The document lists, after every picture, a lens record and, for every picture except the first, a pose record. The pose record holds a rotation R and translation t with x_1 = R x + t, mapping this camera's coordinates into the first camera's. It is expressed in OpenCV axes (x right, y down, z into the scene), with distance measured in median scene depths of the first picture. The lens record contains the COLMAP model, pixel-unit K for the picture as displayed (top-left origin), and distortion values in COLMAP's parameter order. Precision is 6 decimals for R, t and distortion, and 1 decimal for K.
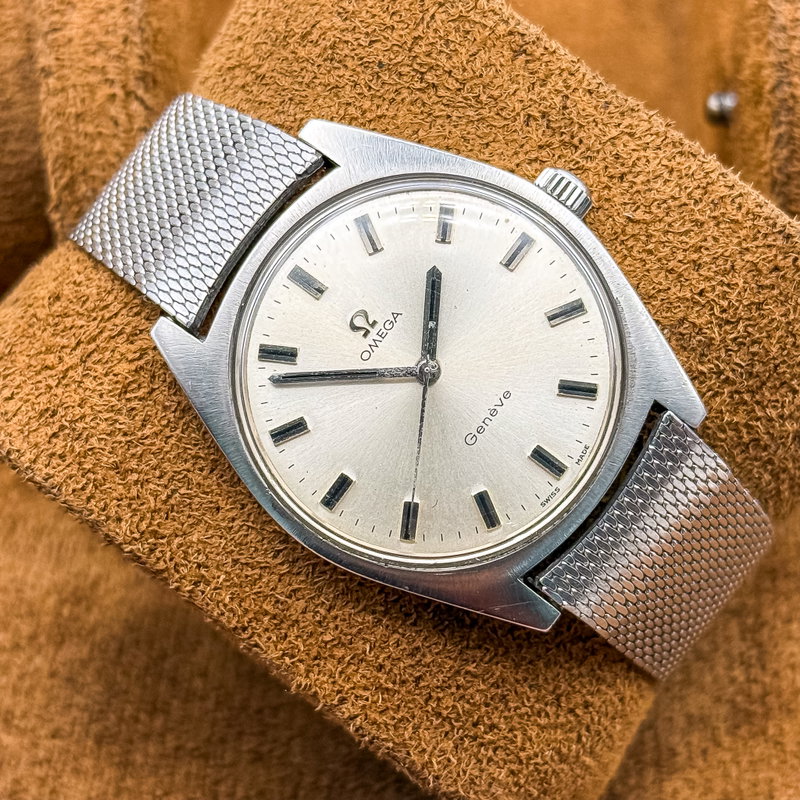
lens RADIAL K [[2261.3, 0, 397.1], [0, 2261.3, 429.3], [0, 0, 1]] dist [0.158358, 1.801331]
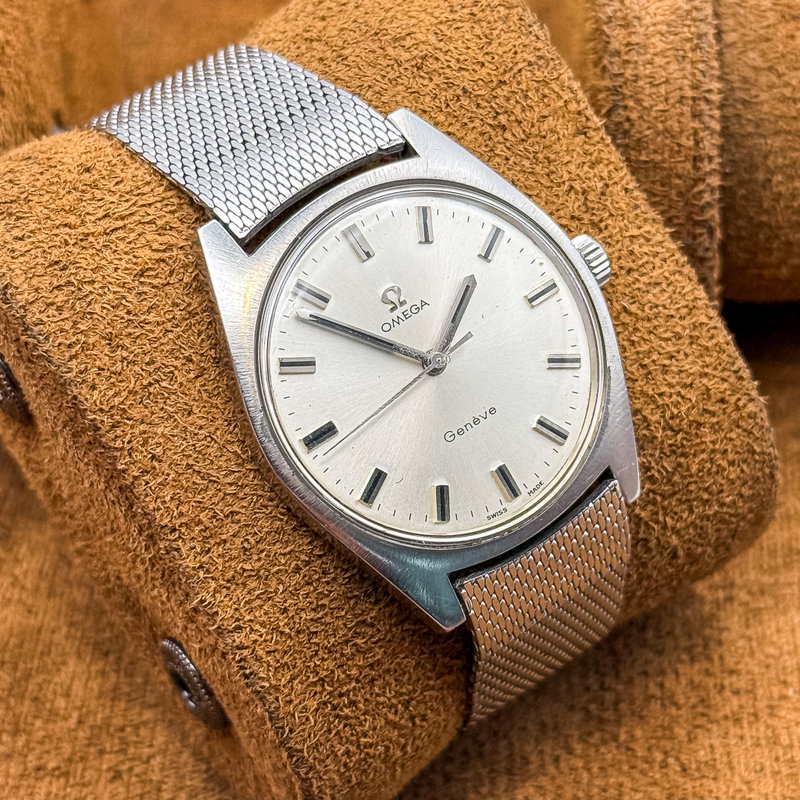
lens RADIAL K [[2261.3, 0, 397.1], [0, 2261.3, 429.3], [0, 0, 1]] dist [0.158358, 1.801331]
pose [[0.890342, 0.371125, 0.263738, -0.263524], [-0.339165, 0.927089, -0.159603, 0.174176], [-0.303741, 0.052651, 0.951299, -0.009881]]
